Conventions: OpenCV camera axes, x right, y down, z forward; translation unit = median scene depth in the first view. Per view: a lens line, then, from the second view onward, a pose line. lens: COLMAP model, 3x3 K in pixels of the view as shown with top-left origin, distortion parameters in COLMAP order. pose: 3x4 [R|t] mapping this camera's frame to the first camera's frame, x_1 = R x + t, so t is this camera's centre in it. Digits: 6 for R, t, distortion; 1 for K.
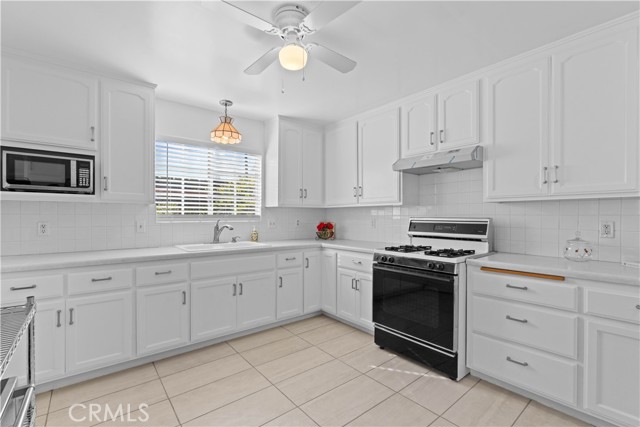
lens RADIAL K [[290.0, 0, 319.9], [0, 290.0, 213.9], [0, 0, 1]] dist [0.001801, -0.000289]
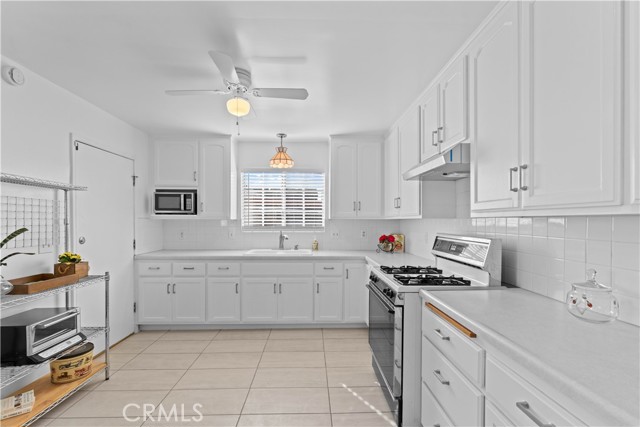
lens RADIAL K [[290.0, 0, 318.1], [0, 290.0, 218.7], [0, 0, 1]] dist [0.001801, -0.000289]
pose [[0.786700, -0.002846, -0.617329, 0.570380], [0.003877, 0.999992, 0.000330, -0.032127], [0.617324, -0.002653, 0.786705, 0.135277]]
